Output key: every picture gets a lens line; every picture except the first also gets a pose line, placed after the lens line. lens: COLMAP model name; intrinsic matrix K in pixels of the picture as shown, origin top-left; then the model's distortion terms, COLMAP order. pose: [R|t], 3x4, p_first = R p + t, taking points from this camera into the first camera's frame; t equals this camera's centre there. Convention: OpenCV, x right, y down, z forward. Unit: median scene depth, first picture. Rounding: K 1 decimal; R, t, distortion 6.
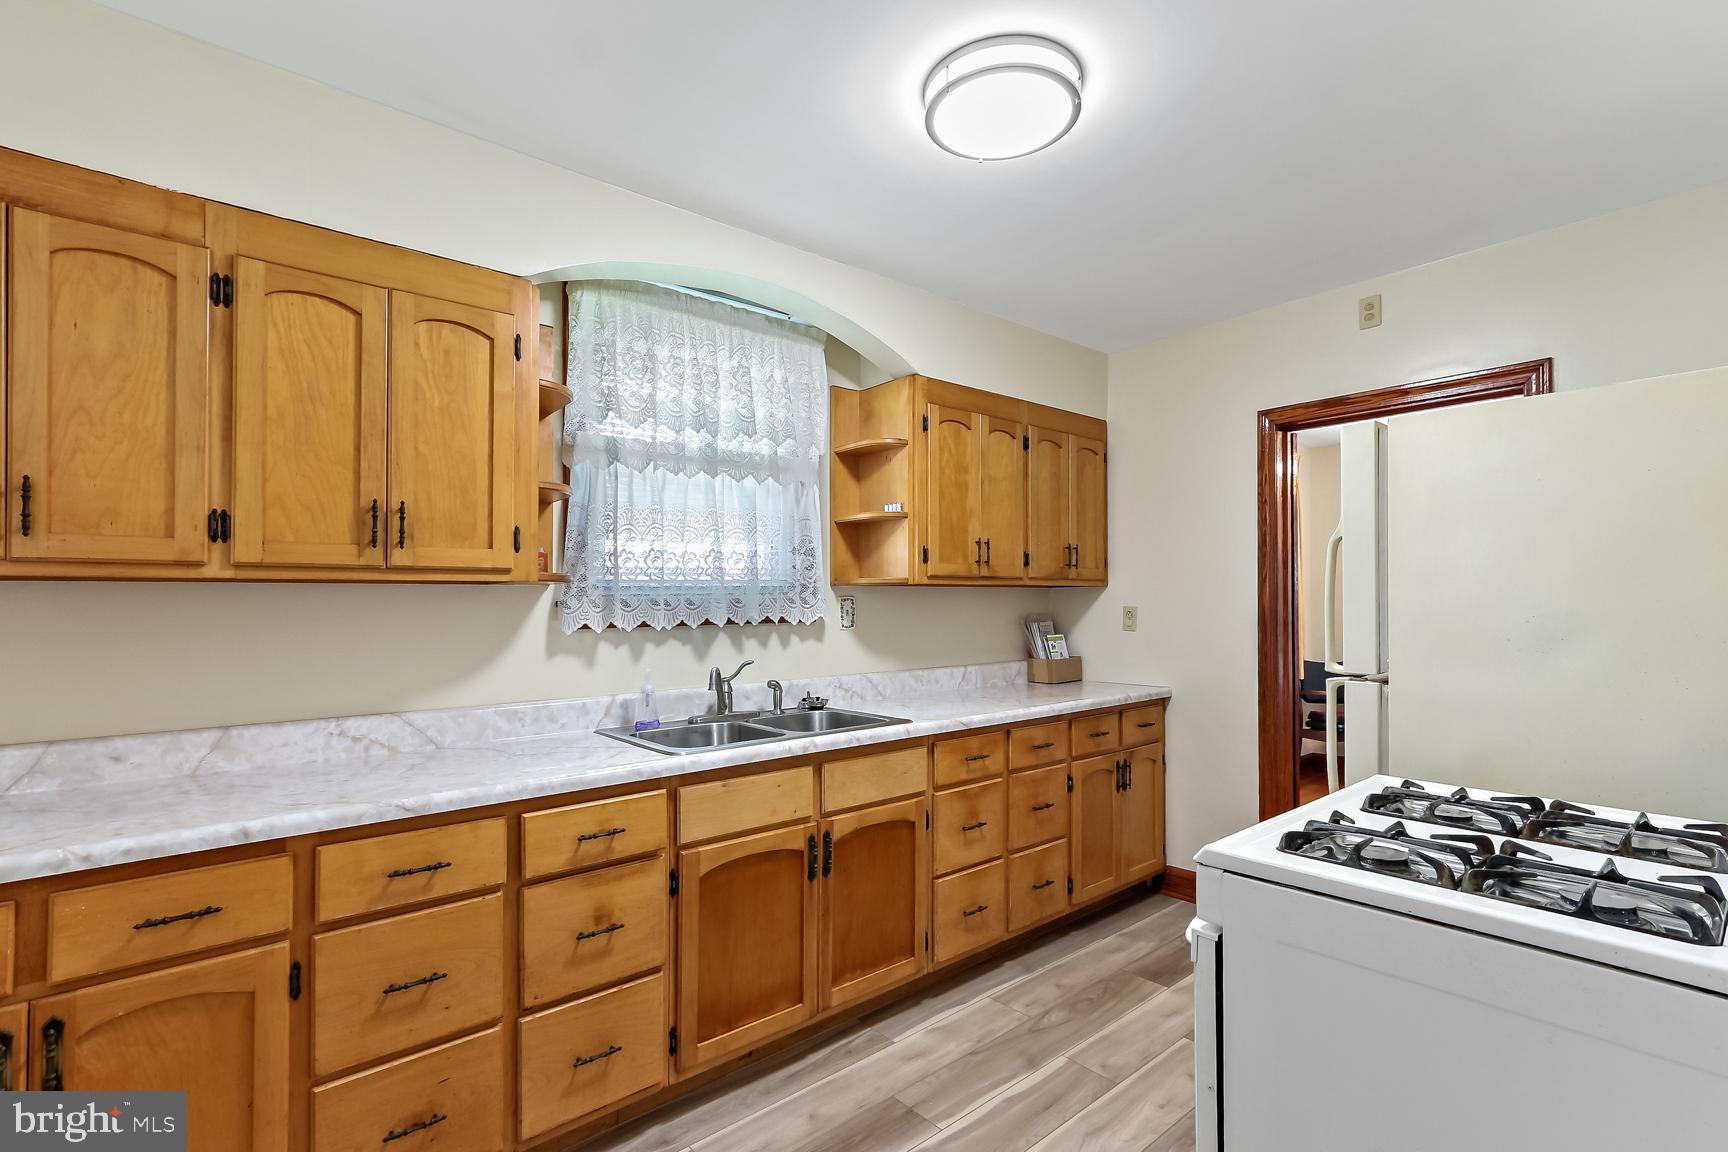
lens RADIAL K [[802.2, 0, 871.8], [0, 802.2, 595.4], [0, 0, 1]] dist [-0.021550, 0.000075]
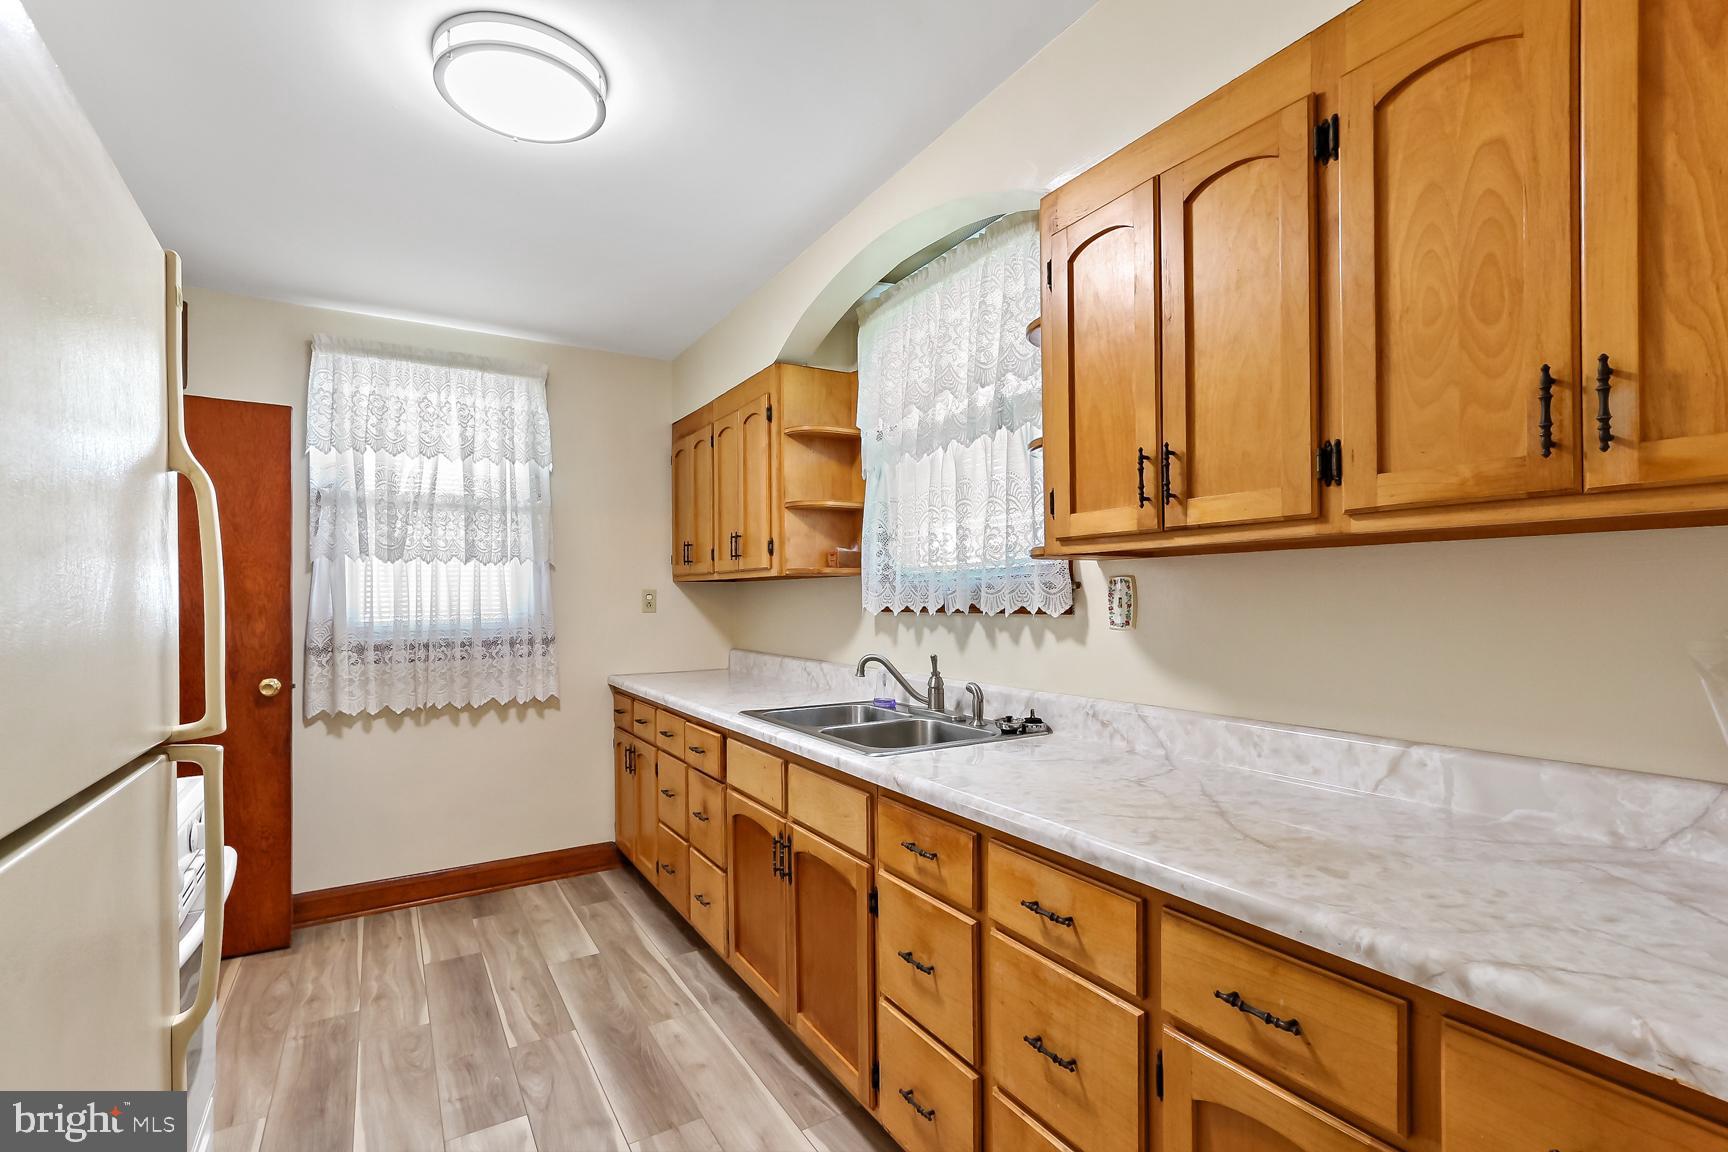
lens RADIAL K [[789.3, 0, 871.6], [0, 789.3, 596.2], [0, 0, 1]] dist [0.002294, 0.000354]
pose [[-0.153813, 0.012609, -0.988019, 0.677960], [0.024765, 0.999654, 0.008902, 0.007366], [0.987790, -0.023099, -0.154072, 1.008122]]
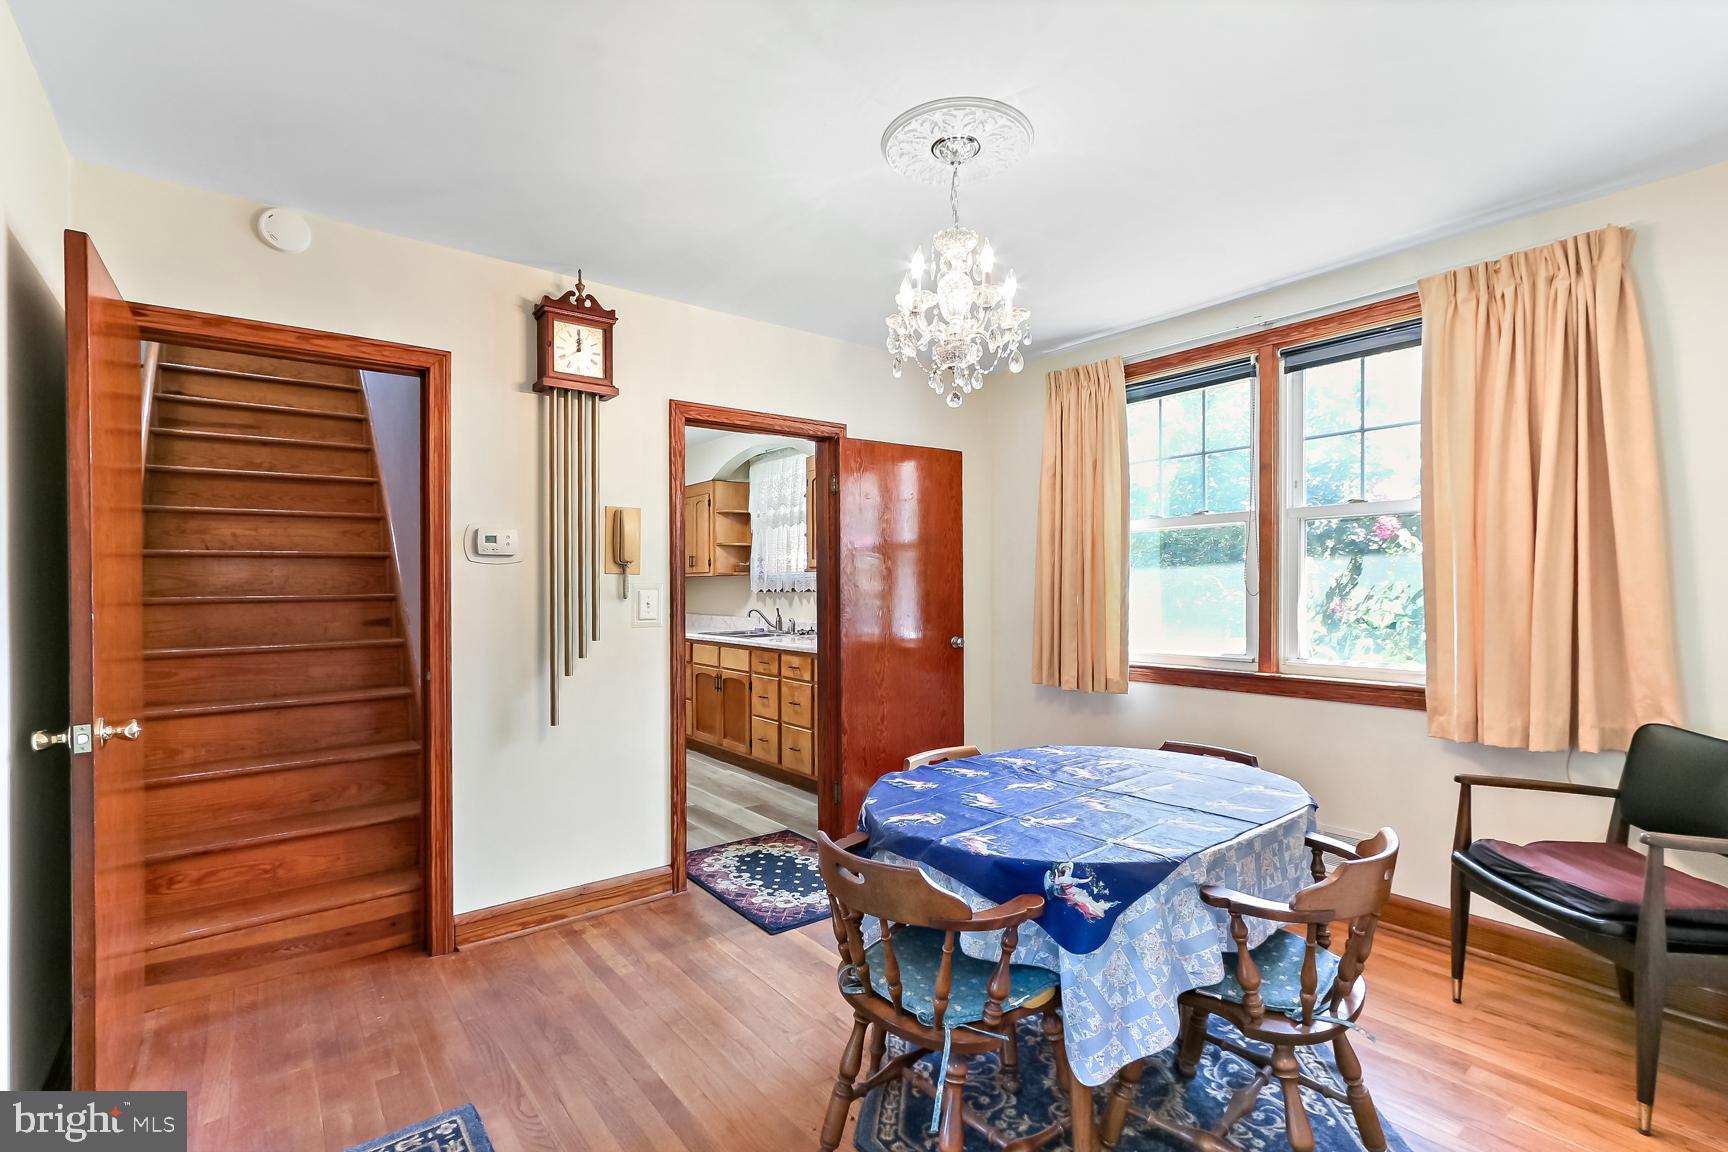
lens RADIAL K [[782.5, 0, 870.9], [0, 782.5, 583.8], [0, 0, 1]] dist [-0.001937, -0.000184]
pose [[-0.035409, 0.010717, -0.999315, 1.929750], [0.019739, 0.999755, 0.010022, -0.002902], [0.999178, -0.019371, -0.035612, 1.268211]]
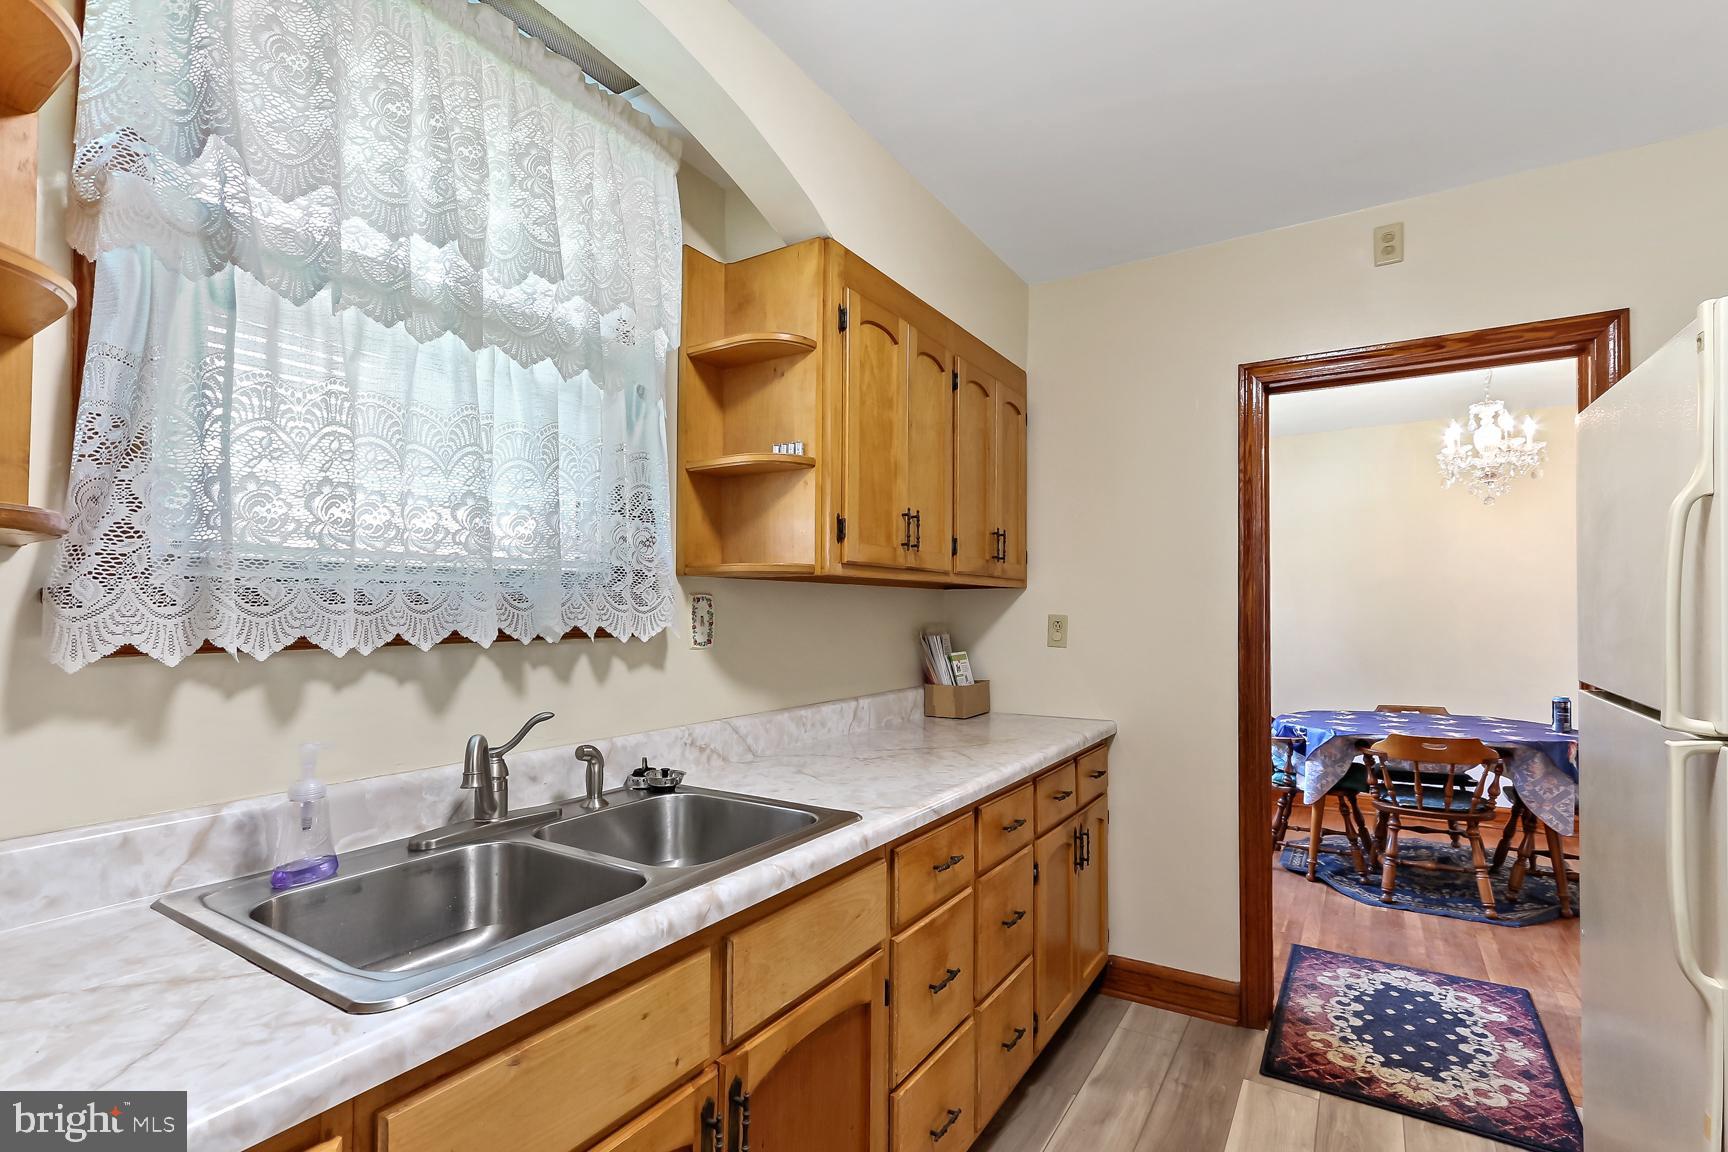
lens RADIAL K [[799.8, 0, 869.5], [0, 799.8, 599.5], [0, 0, 1]] dist [0.000763, 0.001511]
pose [[0.953290, 0.014719, 0.301699, -0.103905], [-0.013082, 0.999887, -0.007445, 0.009209], [-0.301774, 0.003151, 0.953374, 0.423700]]
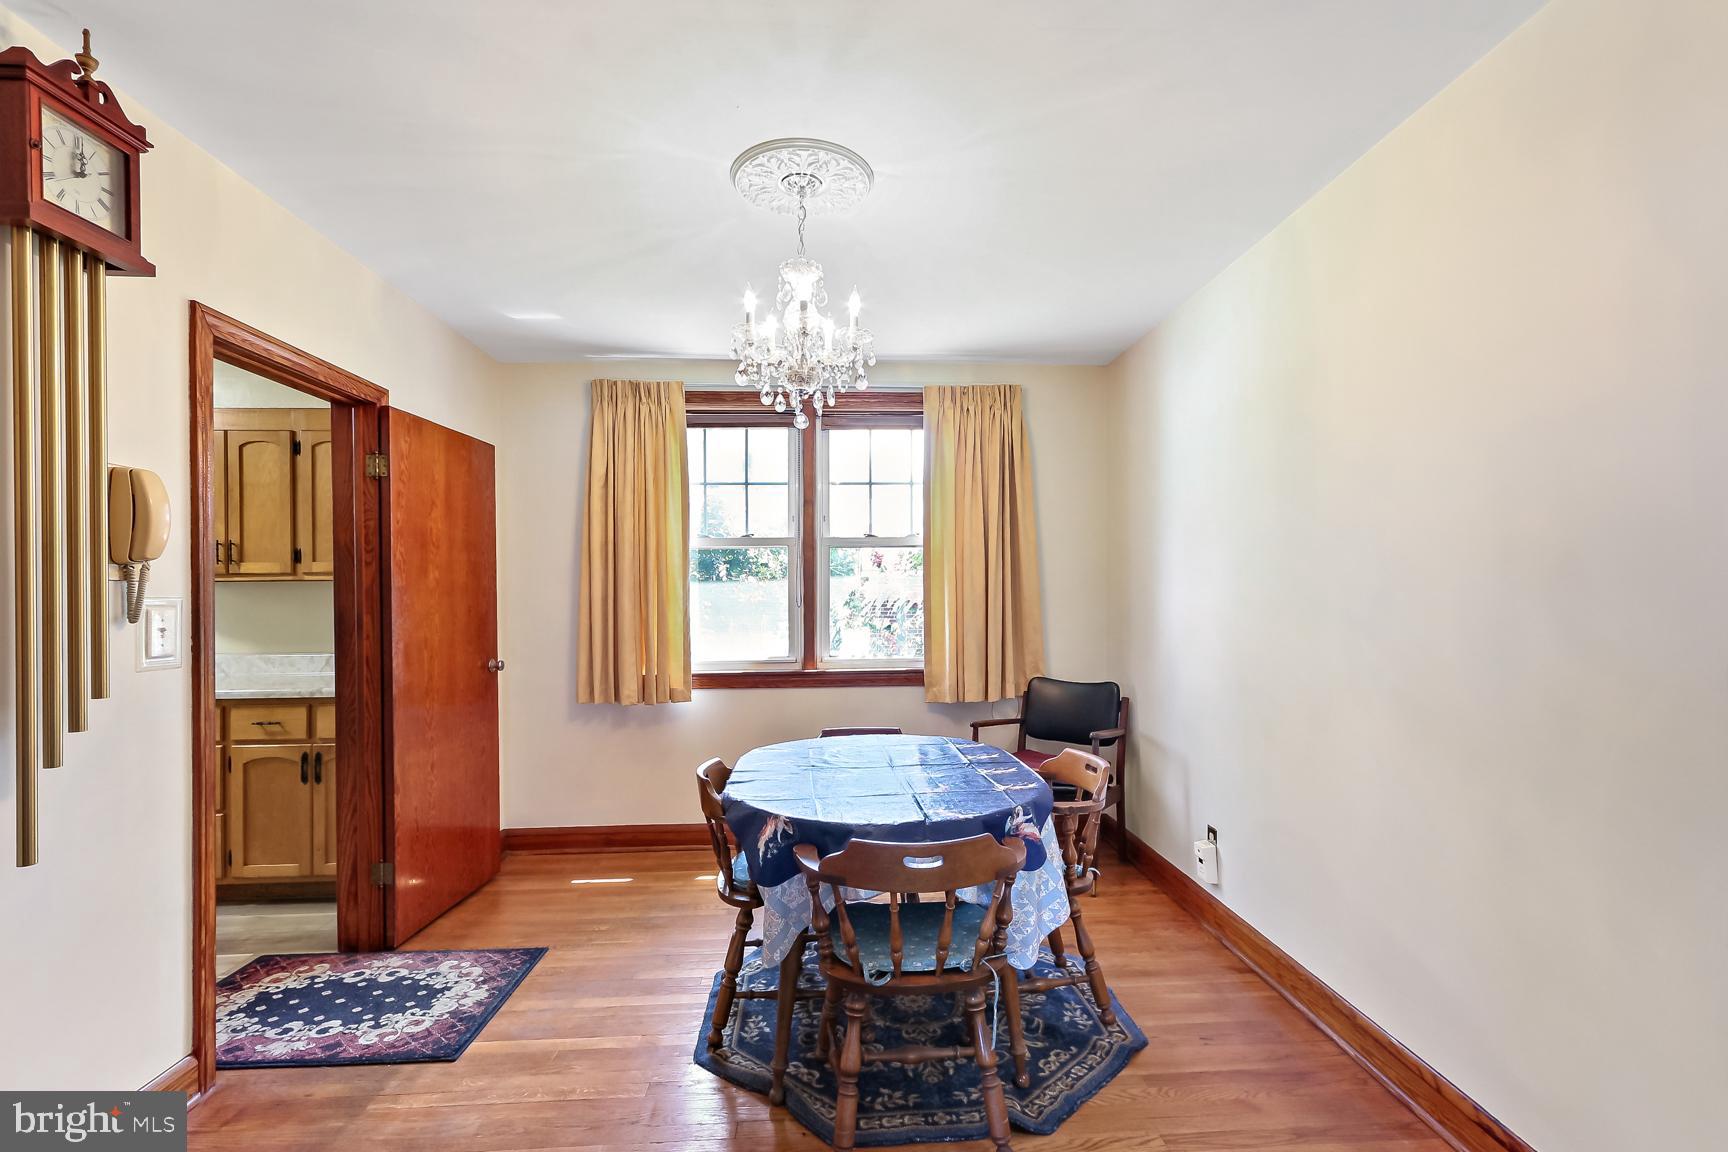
lens RADIAL K [[789.3, 0, 871.6], [0, 789.3, 596.2], [0, 0, 1]] dist [0.002294, 0.000354]
pose [[0.793936, 0.006606, -0.607965, 1.720226], [0.006149, 0.999803, 0.018894, -0.008059], [0.607970, -0.018740, 0.793739, 0.740478]]
